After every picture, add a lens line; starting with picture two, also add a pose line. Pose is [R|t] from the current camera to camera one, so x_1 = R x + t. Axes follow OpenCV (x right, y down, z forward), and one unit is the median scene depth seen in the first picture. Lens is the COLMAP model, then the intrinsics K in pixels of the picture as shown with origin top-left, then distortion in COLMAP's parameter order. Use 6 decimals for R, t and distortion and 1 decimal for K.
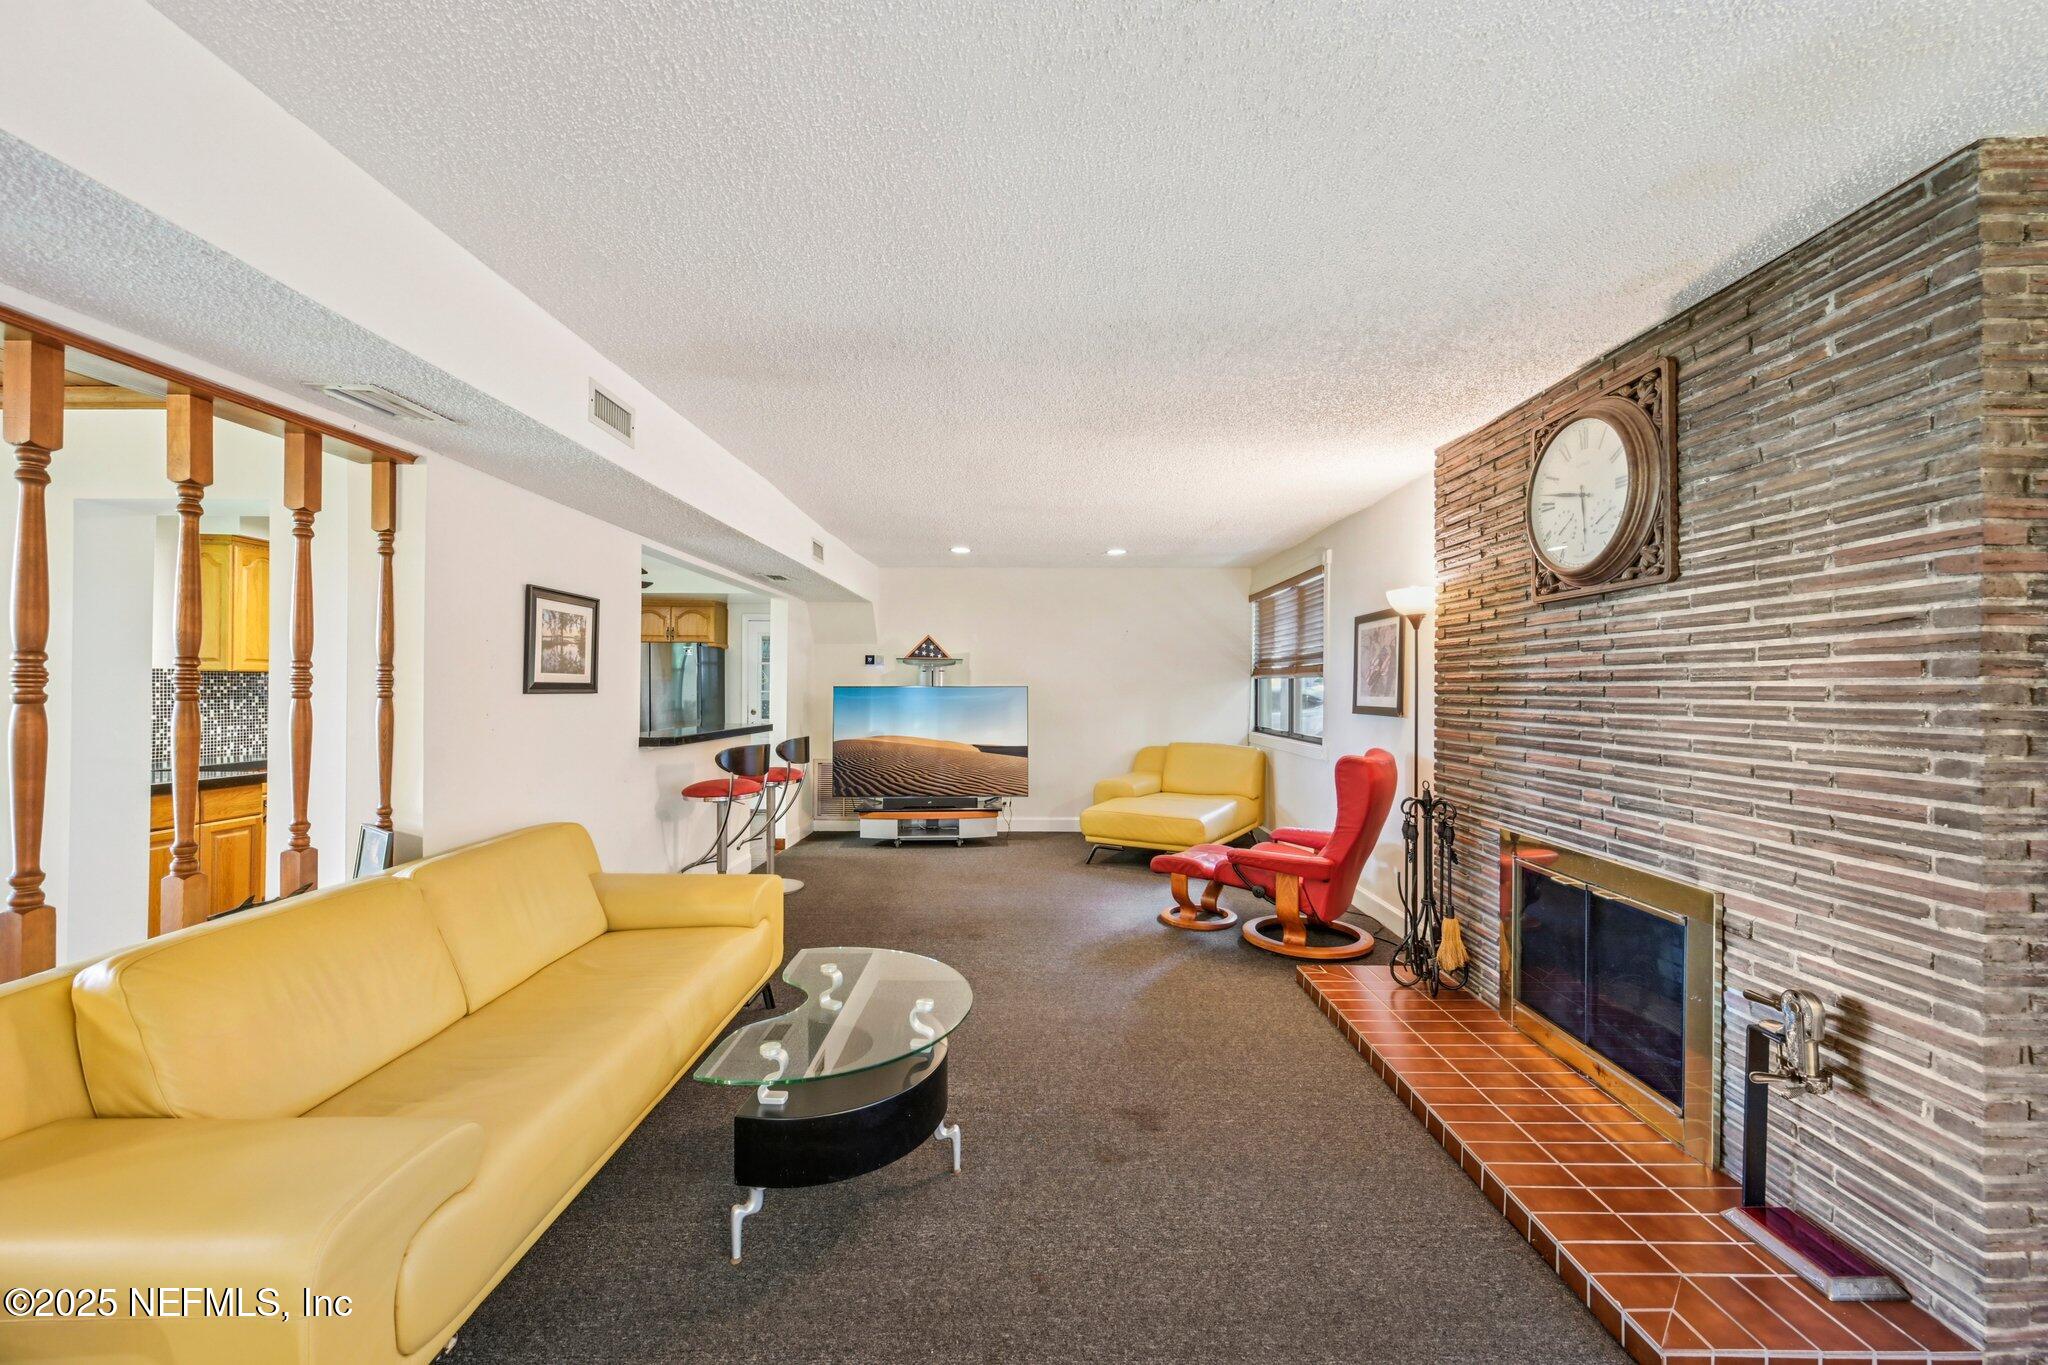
lens RADIAL K [[815.6, 0, 1040.3], [0, 815.6, 688.7], [0, 0, 1]] dist [0.001142, -0.000086]
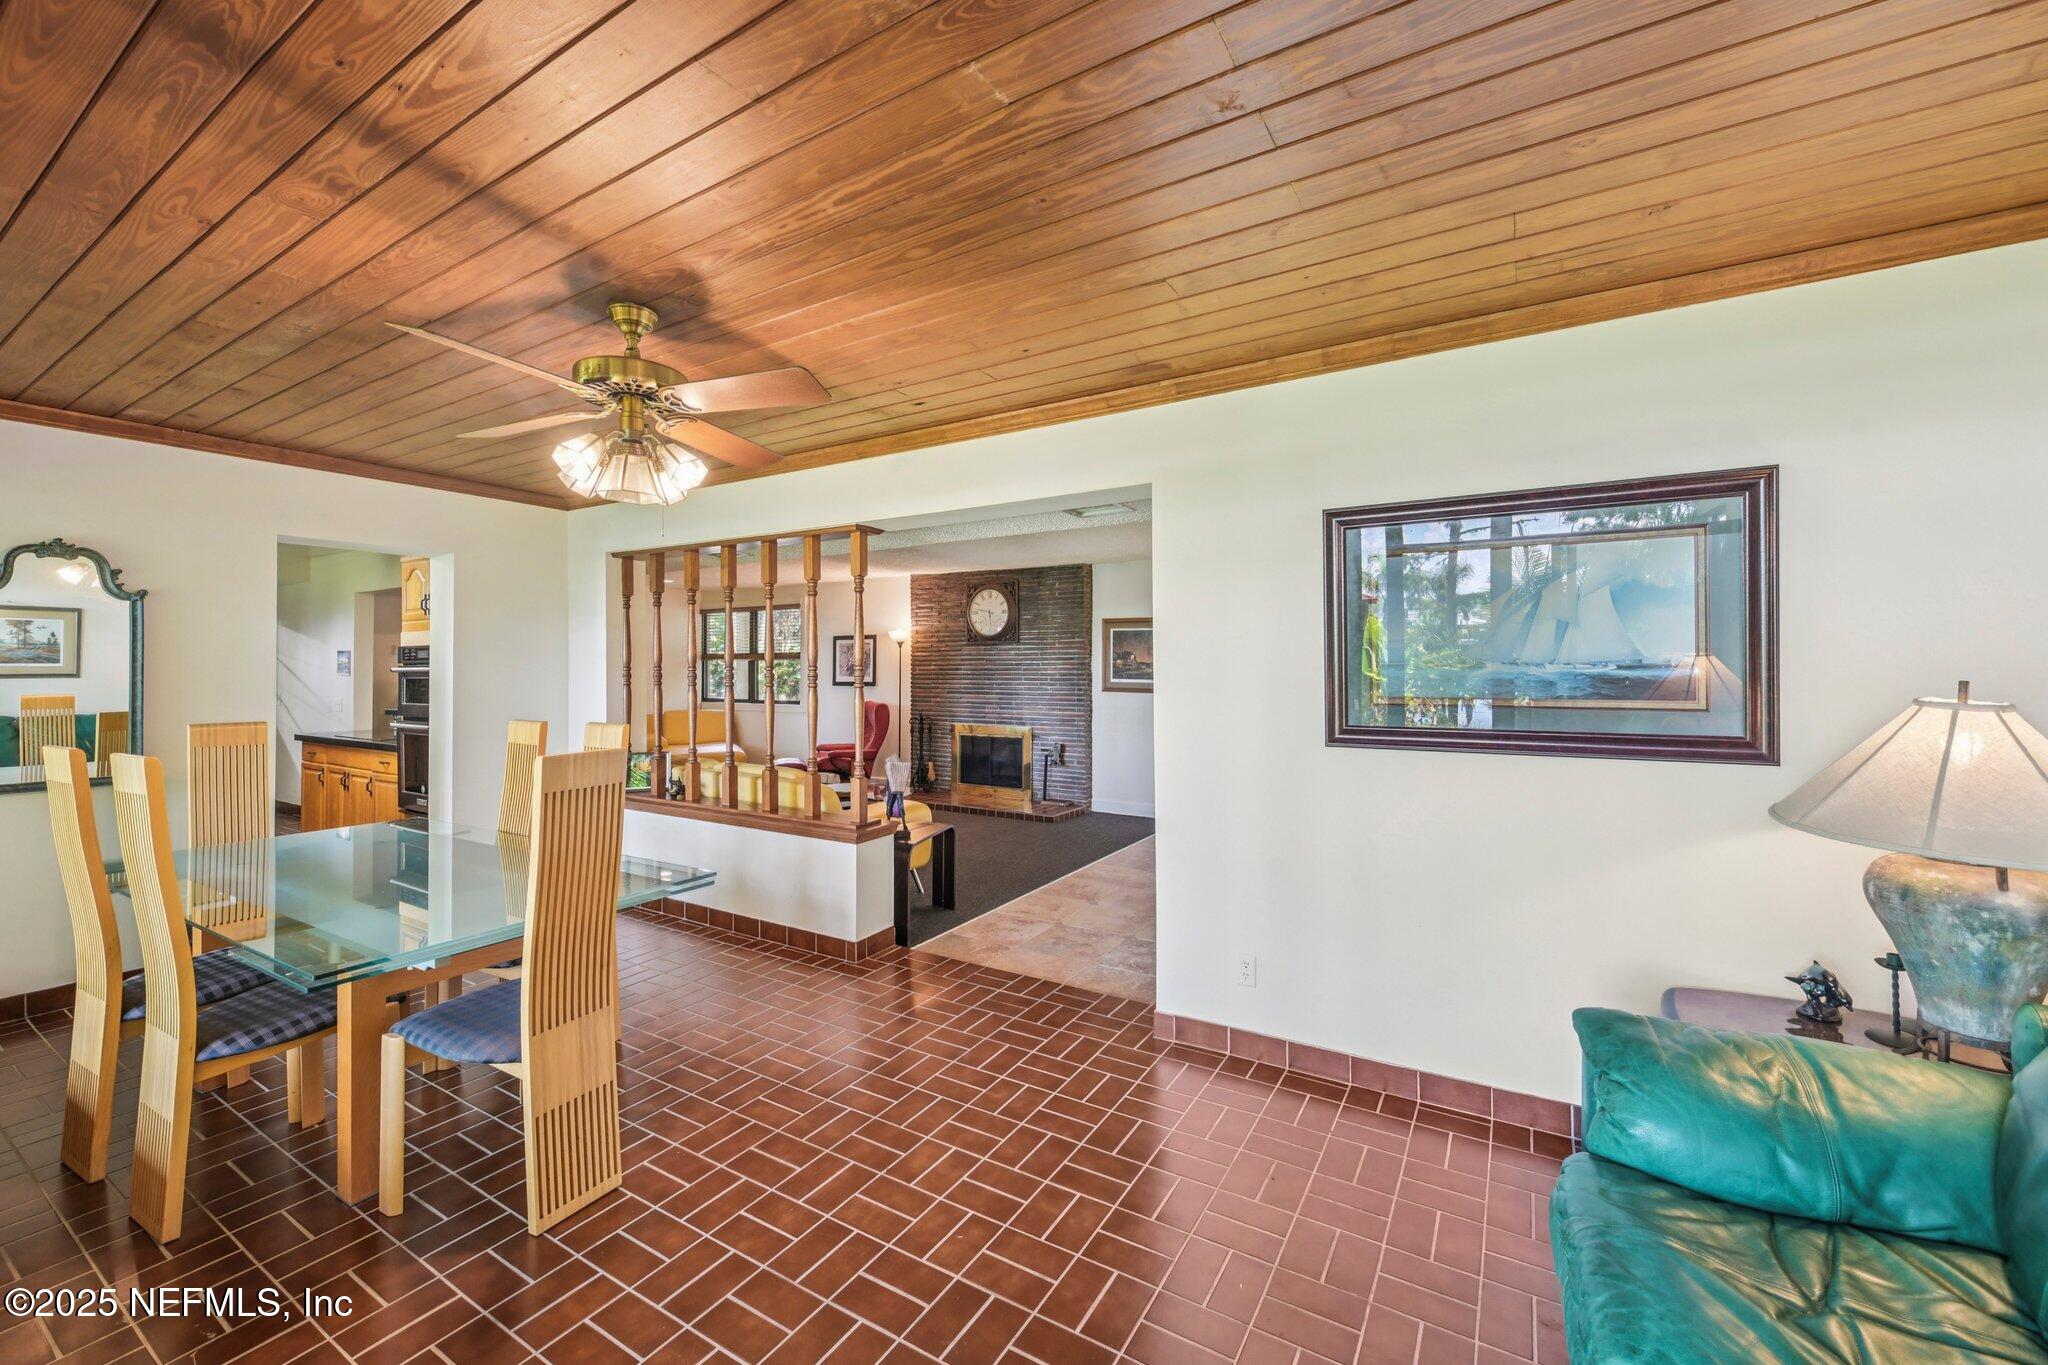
lens RADIAL K [[815.6, 0, 1023.4], [0, 815.6, 668.2], [0, 0, 1]] dist [0.001142, -0.000086]
pose [[0.516635, -0.005695, 0.856187, -2.037464], [0.004722, 0.999982, 0.003802, -0.032040], [-0.856193, 0.002078, 0.516653, -0.773615]]
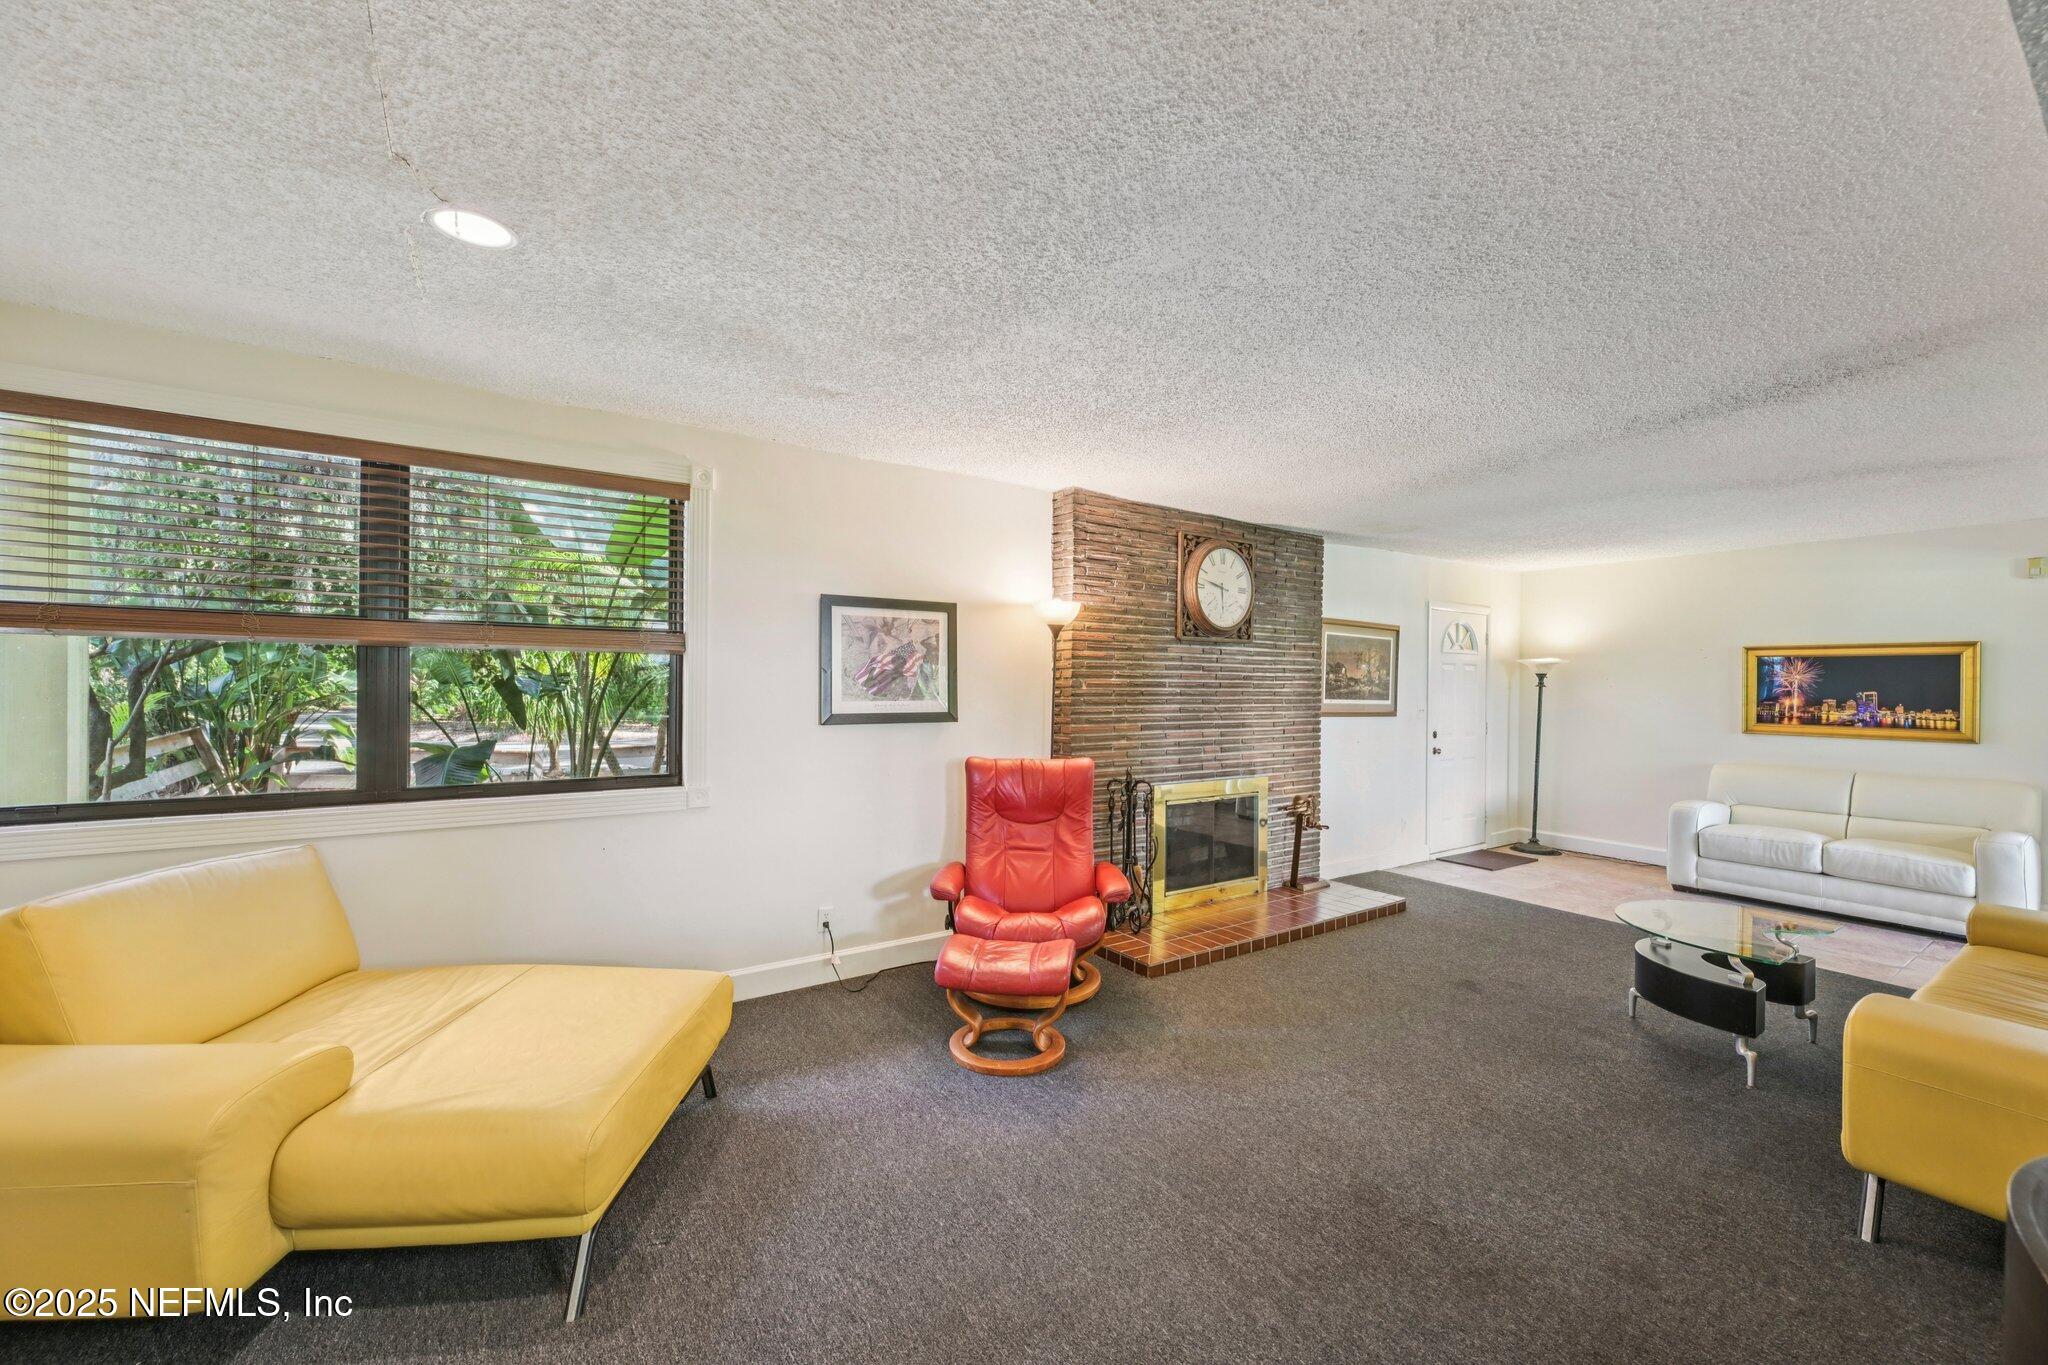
lens RADIAL K [[815.6, 0, 1016.8], [0, 815.6, 685.3], [0, 0, 1]] dist [0.001142, -0.000086]
pose [[-0.555087, -0.008312, 0.831751, -0.640366], [-0.009619, 0.999947, 0.003573, -0.017826], [-0.831737, -0.006017, -0.555138, 2.475658]]
